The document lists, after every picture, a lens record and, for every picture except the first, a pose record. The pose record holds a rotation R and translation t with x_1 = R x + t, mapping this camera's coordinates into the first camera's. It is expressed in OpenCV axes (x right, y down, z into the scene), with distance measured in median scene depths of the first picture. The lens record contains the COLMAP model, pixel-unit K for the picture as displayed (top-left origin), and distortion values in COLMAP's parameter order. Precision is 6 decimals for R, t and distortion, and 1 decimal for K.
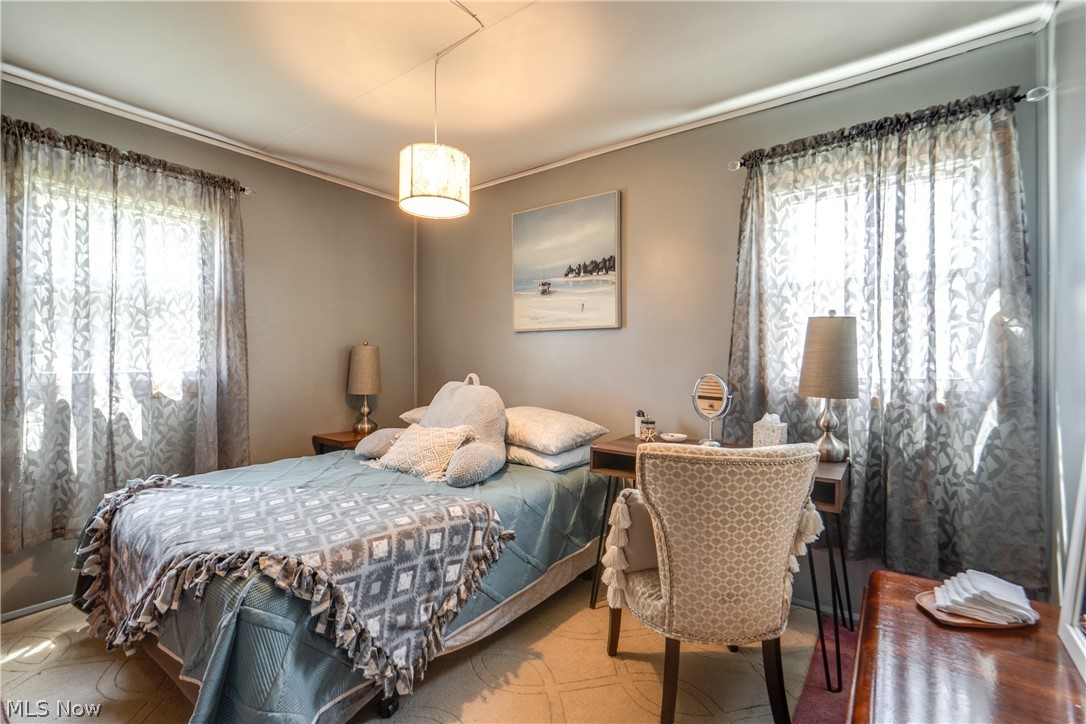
lens RADIAL K [[494.8, 0, 542.5], [0, 494.8, 360.8], [0, 0, 1]] dist [-0.001445, 0.002229]
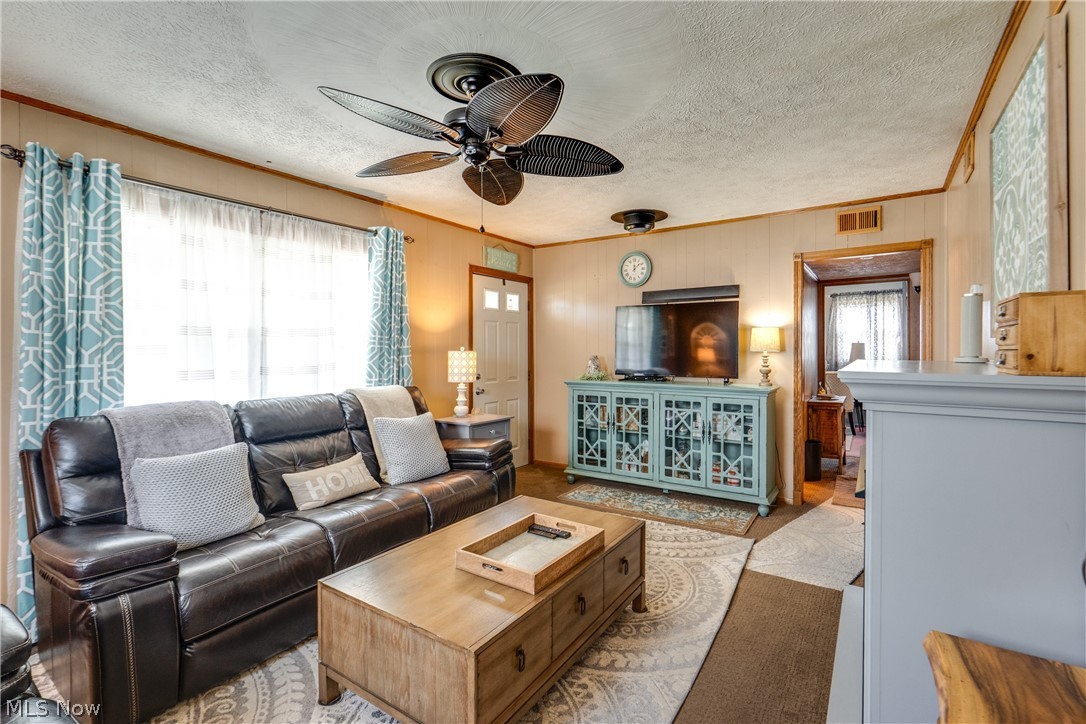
lens RADIAL K [[494.8, 0, 539.8], [0, 494.8, 354.8], [0, 0, 1]] dist [-0.001445, 0.002229]
pose [[0.999142, -0.000313, 0.041427, -2.055219], [0.000220, 0.999997, 0.002259, -0.004878], [-0.041427, -0.002248, 0.999139, -2.748208]]
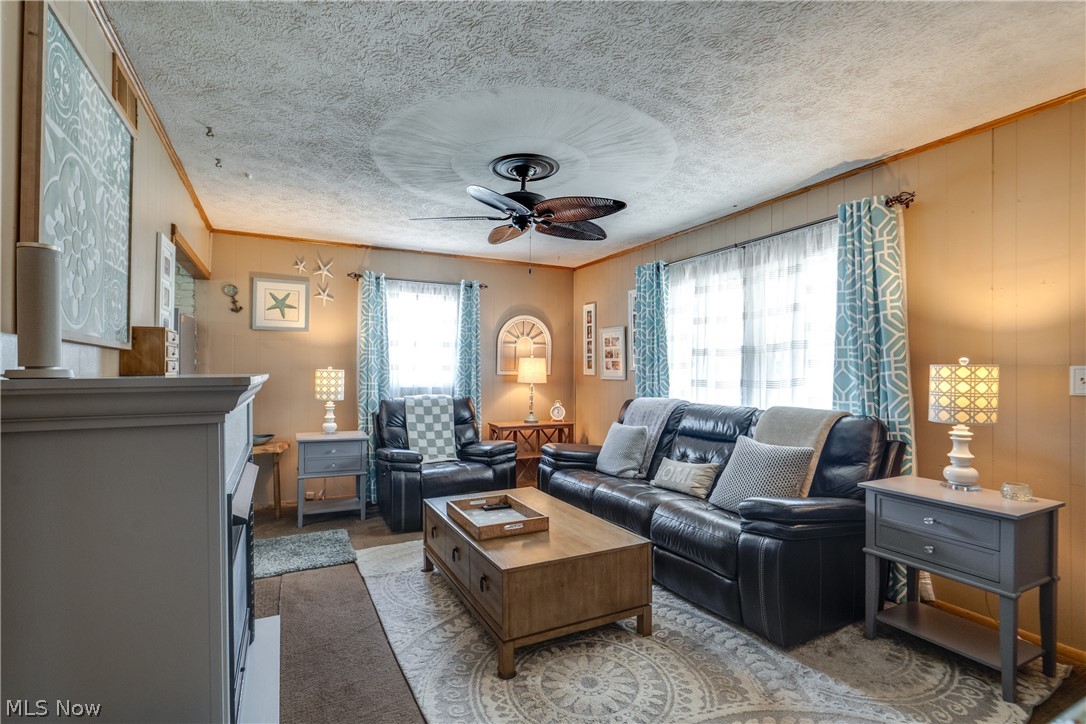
lens RADIAL K [[505.0, 0, 514.9], [0, 505.0, 363.0], [0, 0, 1]] dist [-0.004929, 0.001769]
pose [[-0.479252, -0.010612, -0.877613, 1.465555], [-0.009986, 0.999928, -0.006638, -0.003838], [0.877621, 0.005583, -0.479324, 2.283669]]
